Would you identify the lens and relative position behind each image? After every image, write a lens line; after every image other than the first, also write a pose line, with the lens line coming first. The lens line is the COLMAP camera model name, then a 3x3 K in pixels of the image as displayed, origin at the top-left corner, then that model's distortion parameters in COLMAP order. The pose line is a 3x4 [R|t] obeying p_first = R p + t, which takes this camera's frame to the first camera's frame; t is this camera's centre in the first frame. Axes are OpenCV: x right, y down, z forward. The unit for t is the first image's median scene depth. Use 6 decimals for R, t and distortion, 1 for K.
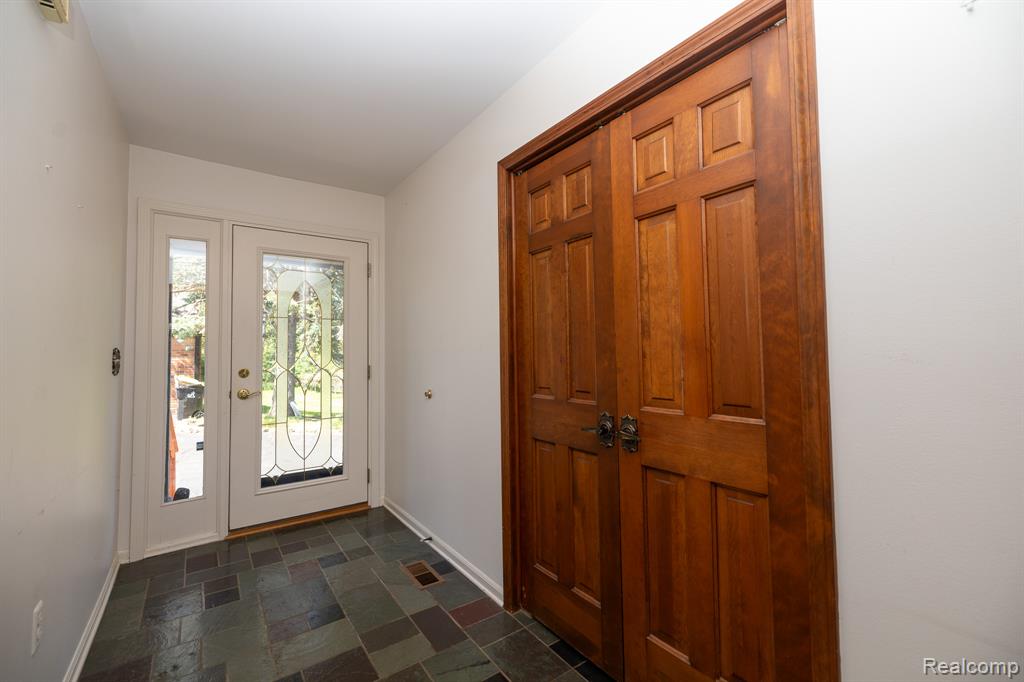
lens RADIAL K [[428.6, 0, 513.9], [0, 428.6, 337.5], [0, 0, 1]] dist [0.001696, -0.000038]
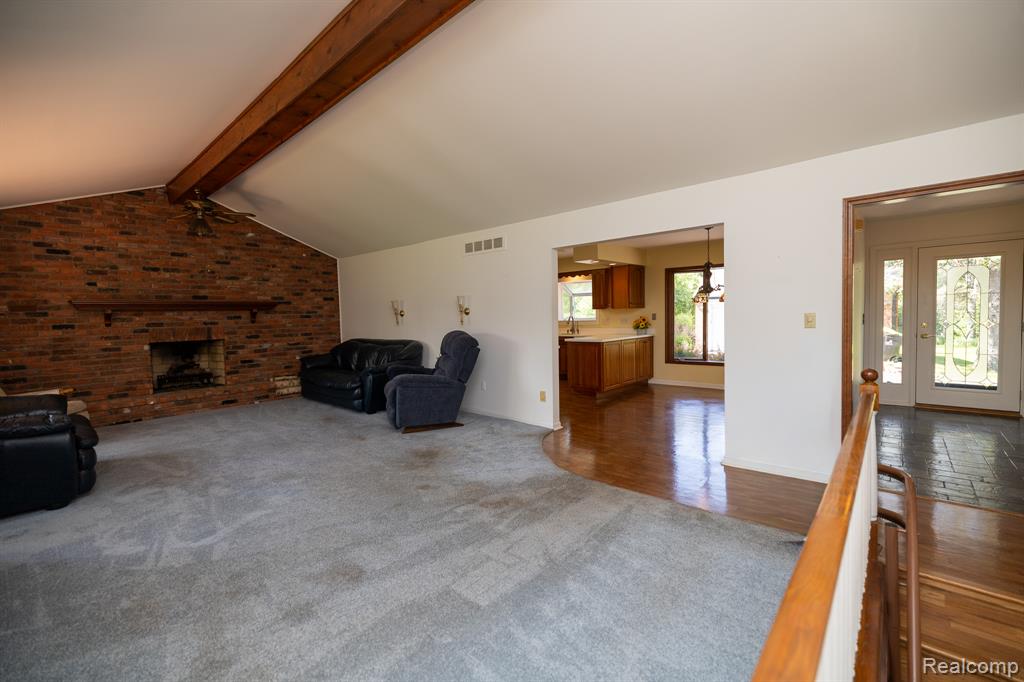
lens RADIAL K [[428.6, 0, 513.9], [0, 428.6, 337.5], [0, 0, 1]] dist [0.001696, -0.000038]
pose [[0.211542, 0.052249, -0.975971, 0.775001], [0.058166, 0.996127, 0.065936, -0.082308], [0.975637, -0.070717, 0.207683, -1.074671]]
